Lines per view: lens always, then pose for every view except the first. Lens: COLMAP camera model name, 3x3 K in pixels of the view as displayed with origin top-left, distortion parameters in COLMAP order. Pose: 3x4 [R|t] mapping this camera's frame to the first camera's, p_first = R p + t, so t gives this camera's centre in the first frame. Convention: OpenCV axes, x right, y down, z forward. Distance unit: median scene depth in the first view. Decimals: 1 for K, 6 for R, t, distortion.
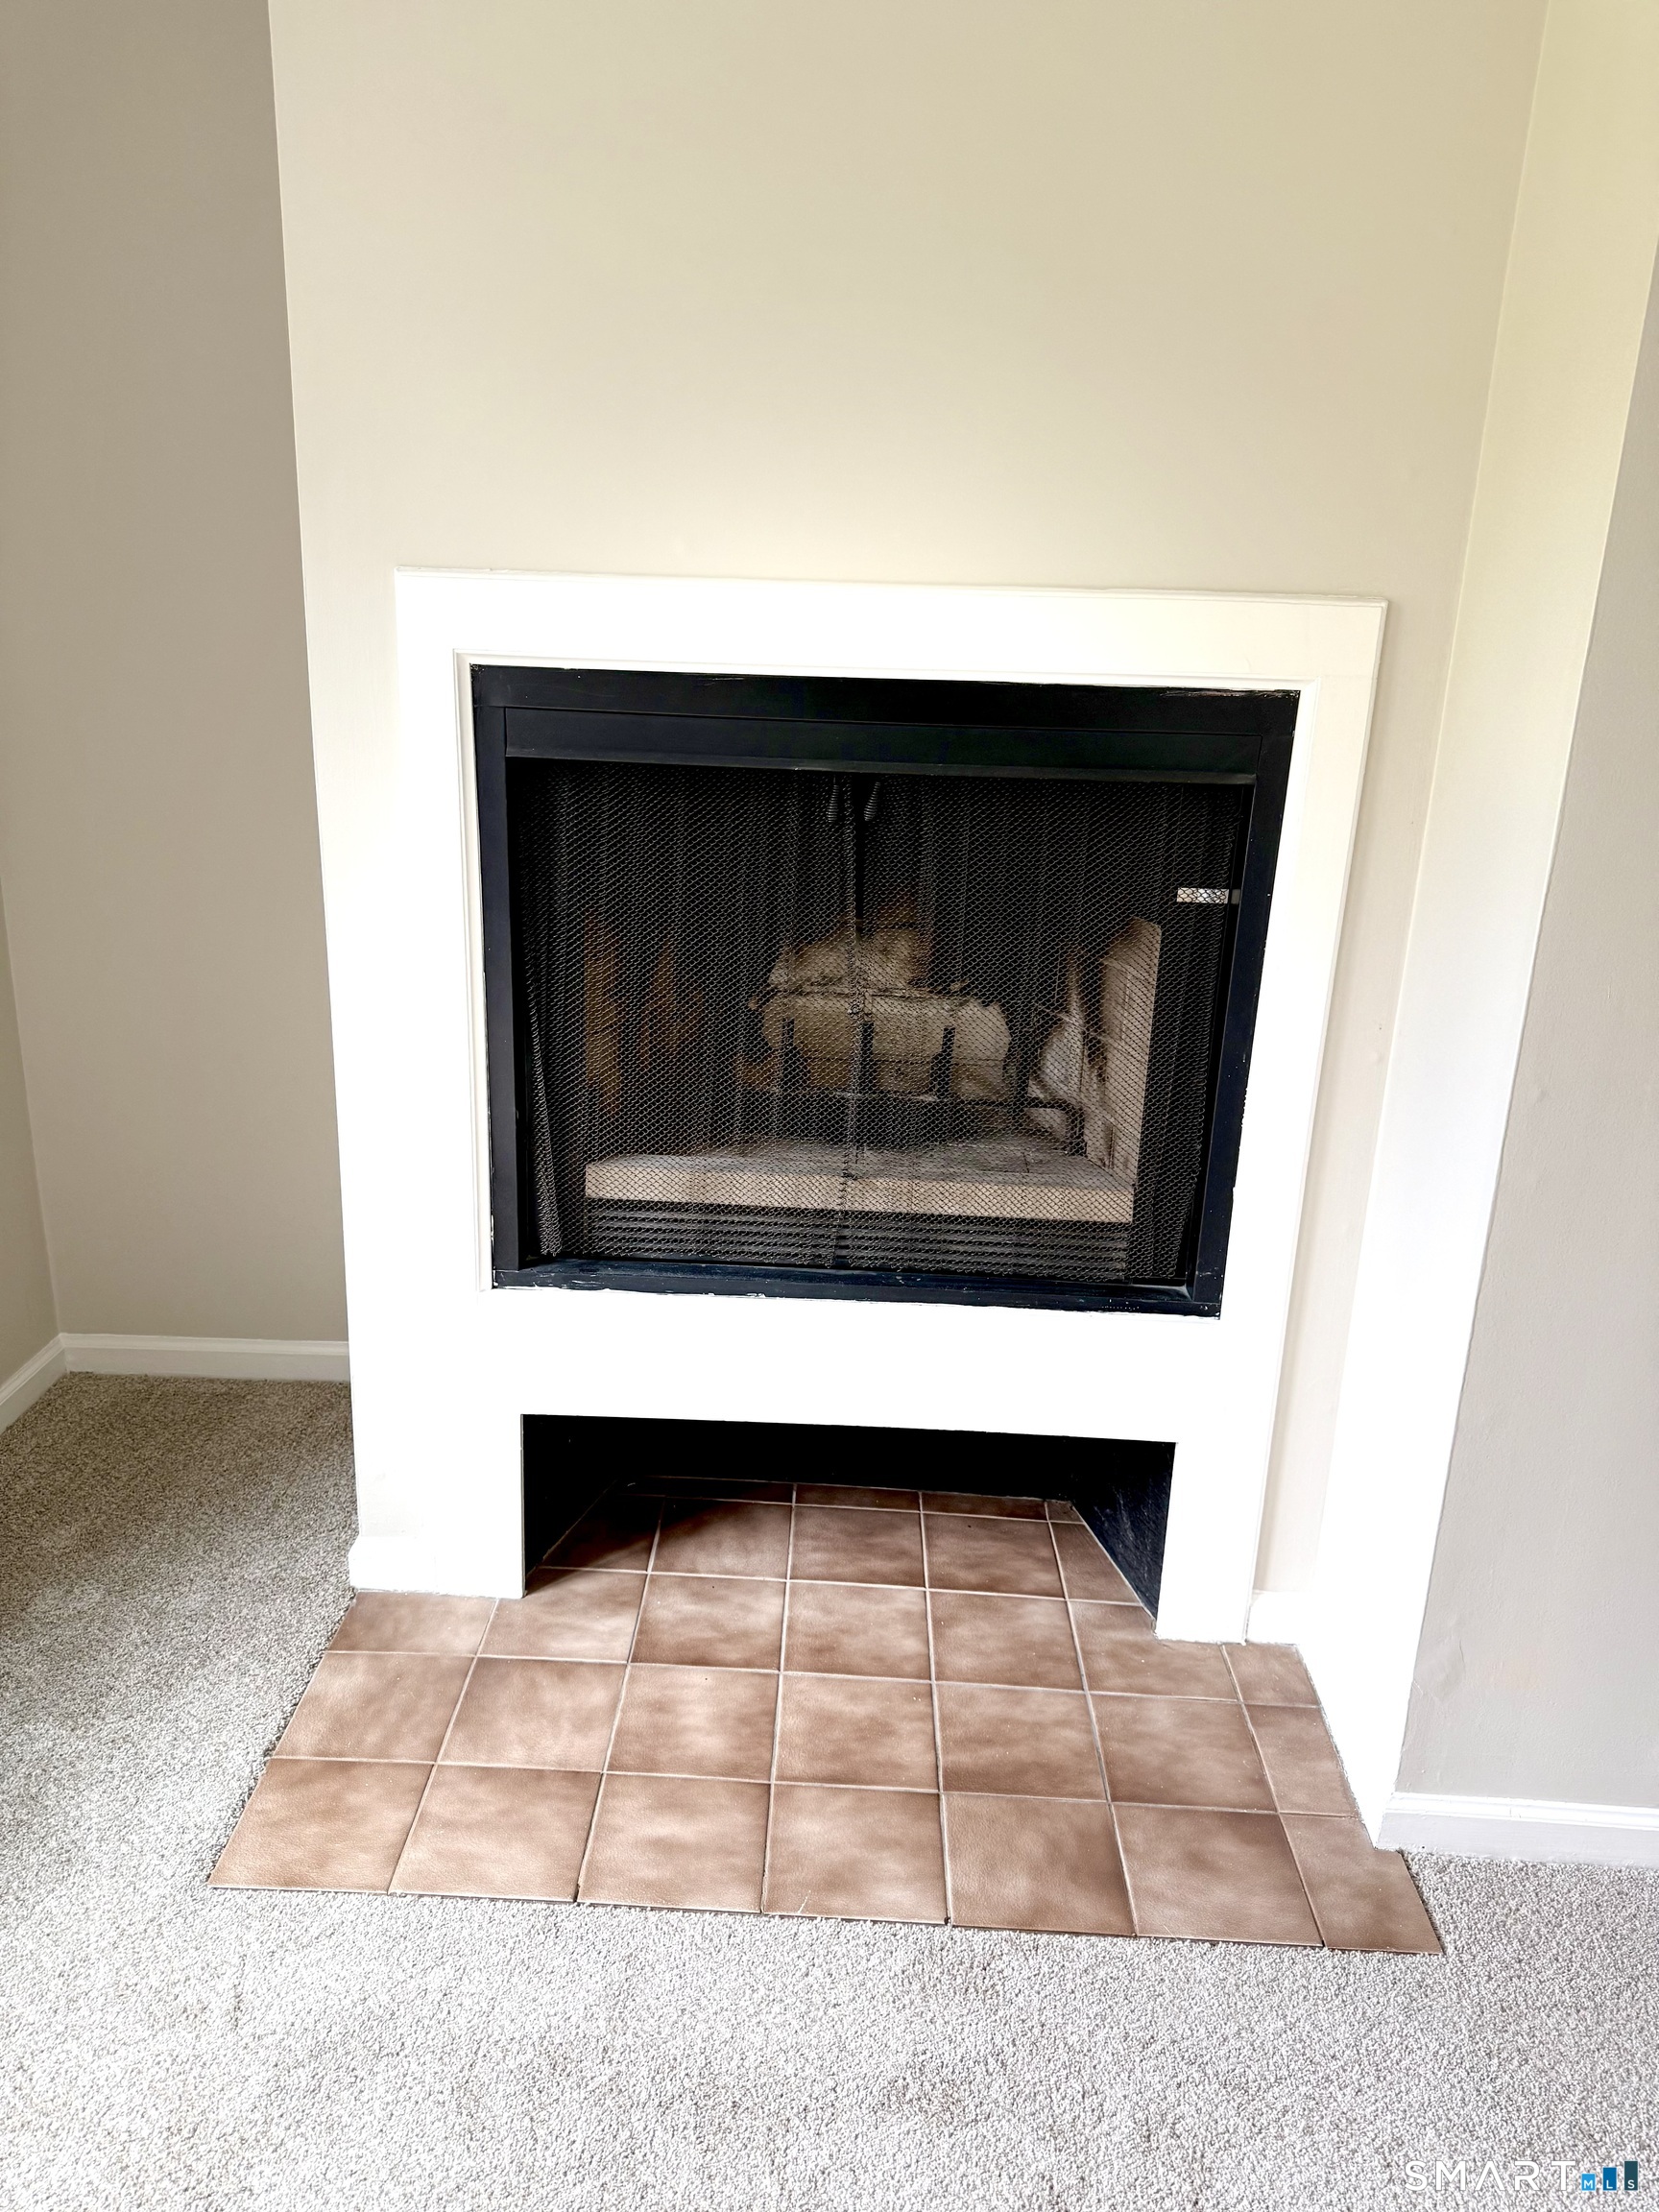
lens RADIAL K [[1566.5, 0, 812.7], [0, 1566.5, 1103.8], [0, 0, 1]] dist [0.016875, -0.026420]
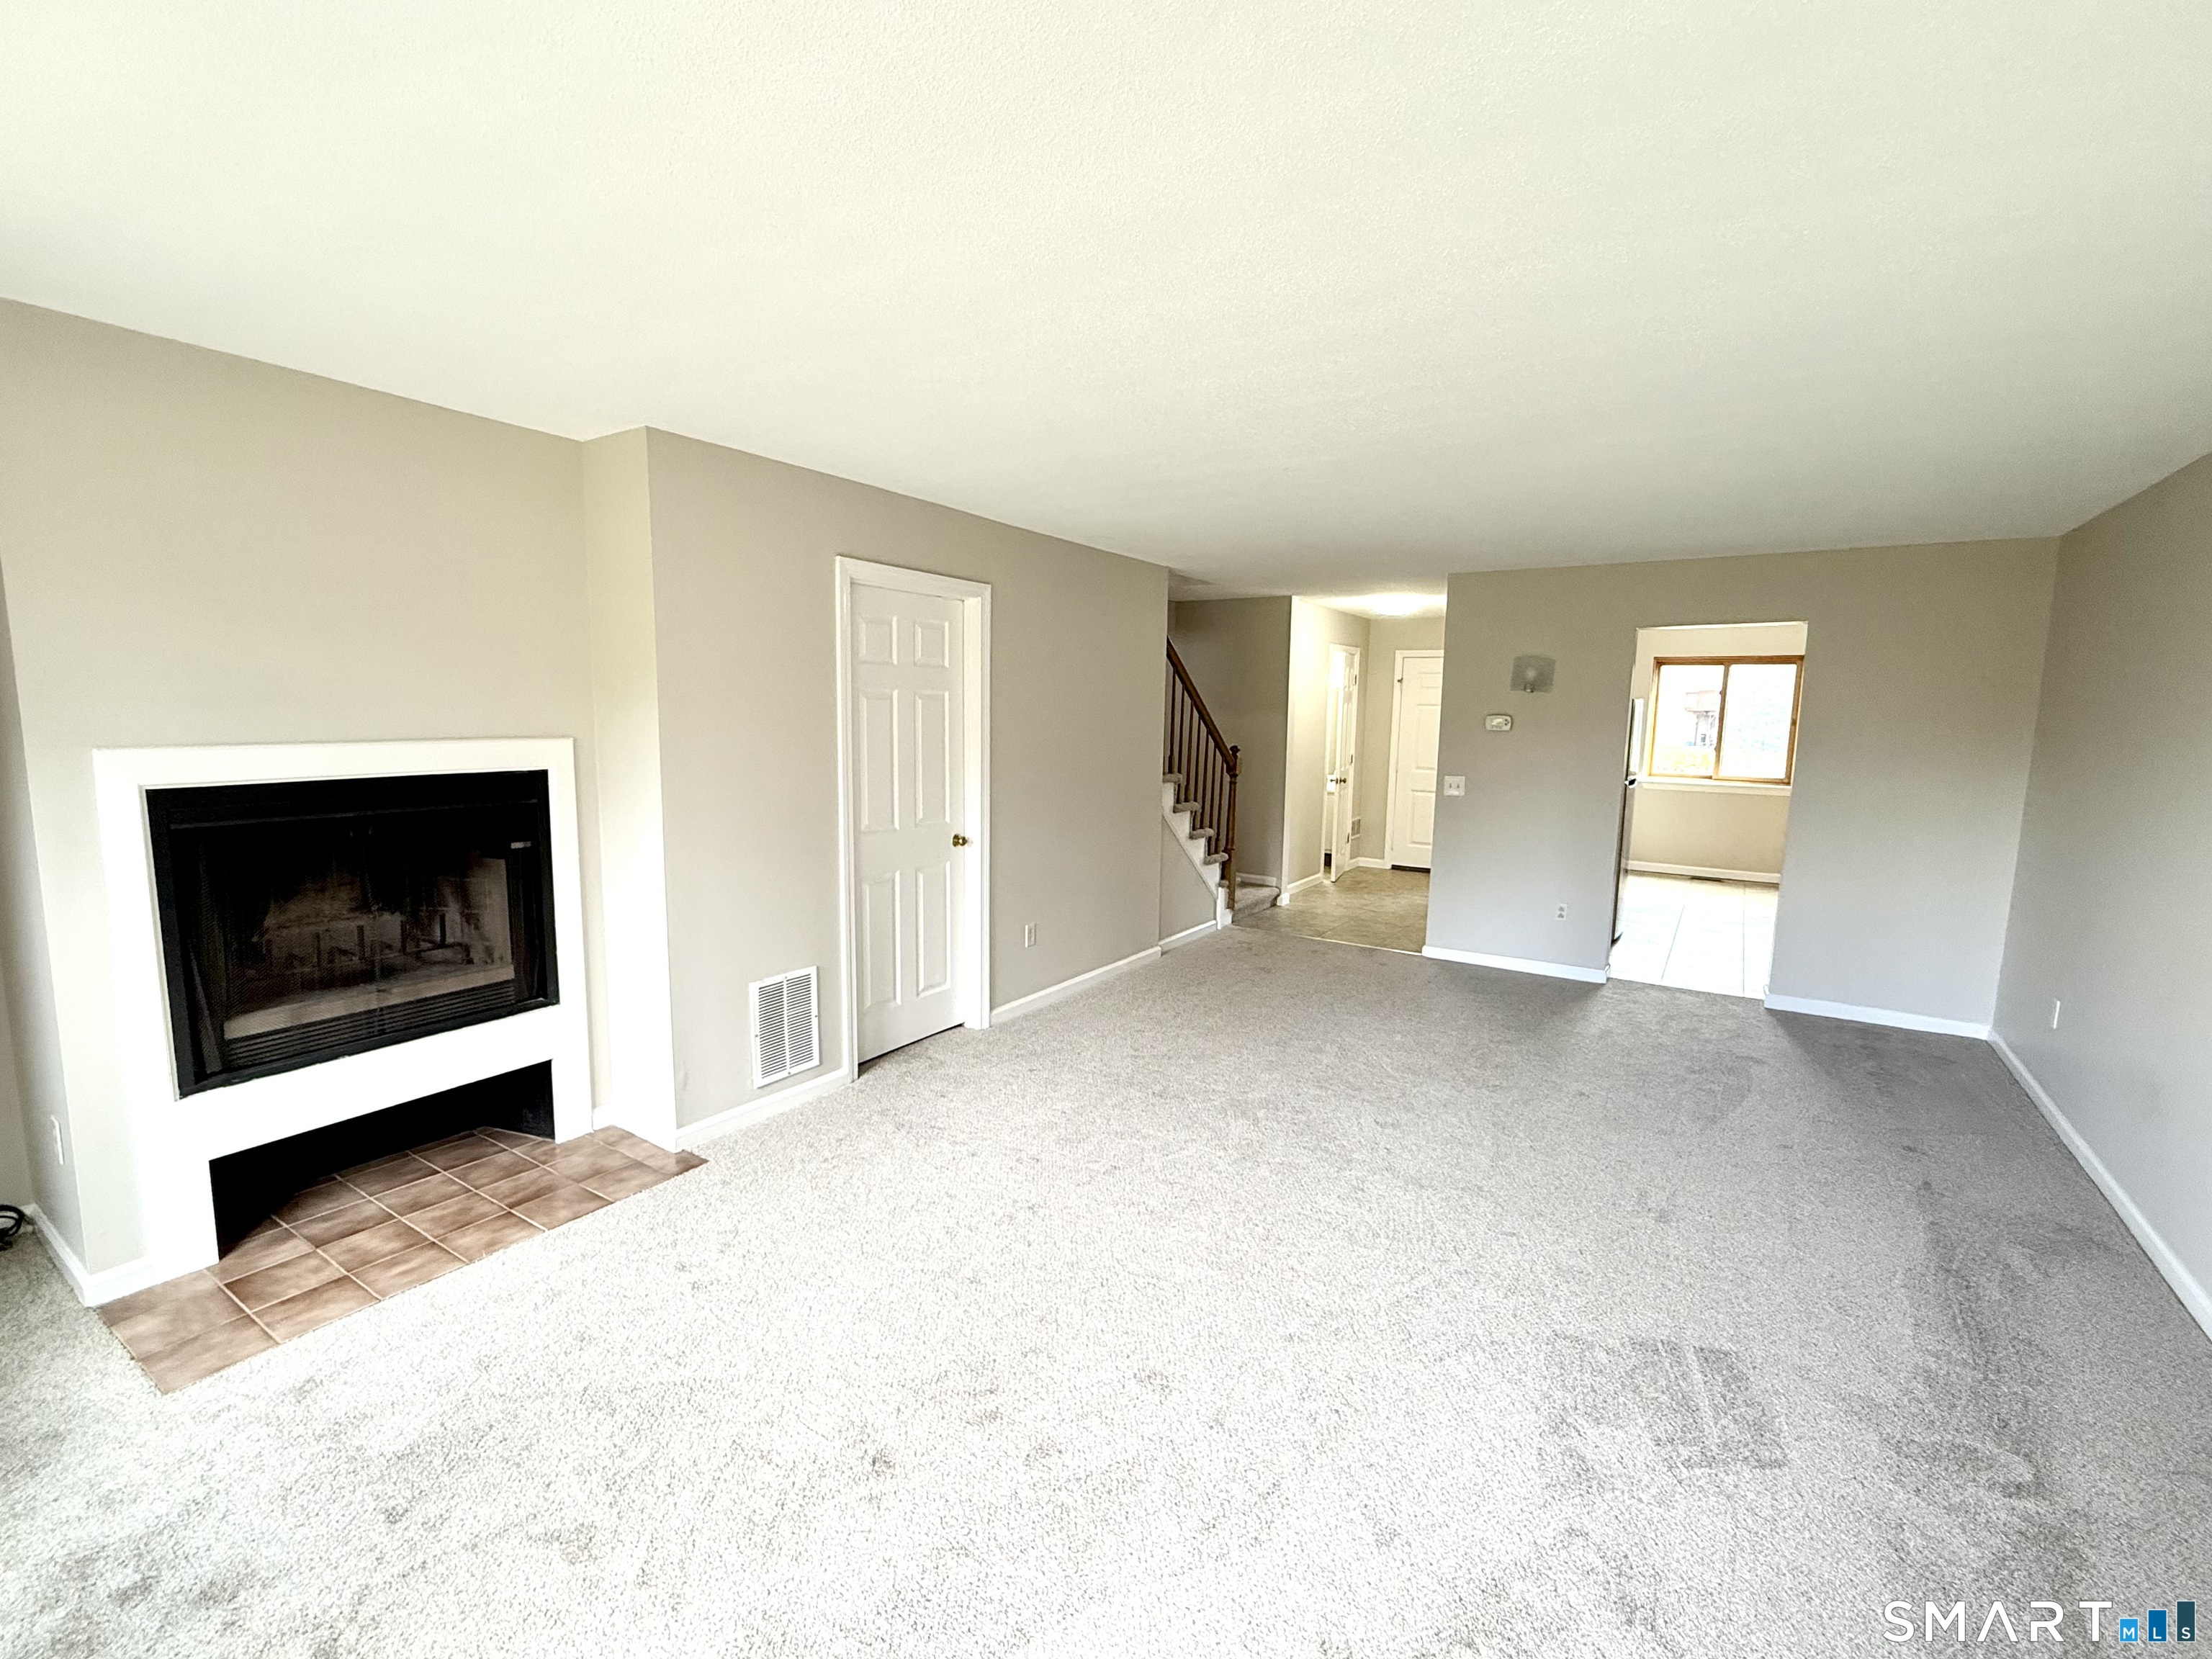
lens RADIAL K [[972.4, 0, 1102.6], [0, 972.4, 833.3], [0, 0, 1]] dist [-0.002417, 0.000740]
pose [[0.528721, -0.142702, 0.836714, -0.559437], [0.243541, 0.969822, 0.011510, 0.062139], [-0.813106, 0.197689, 0.547519, -0.649503]]
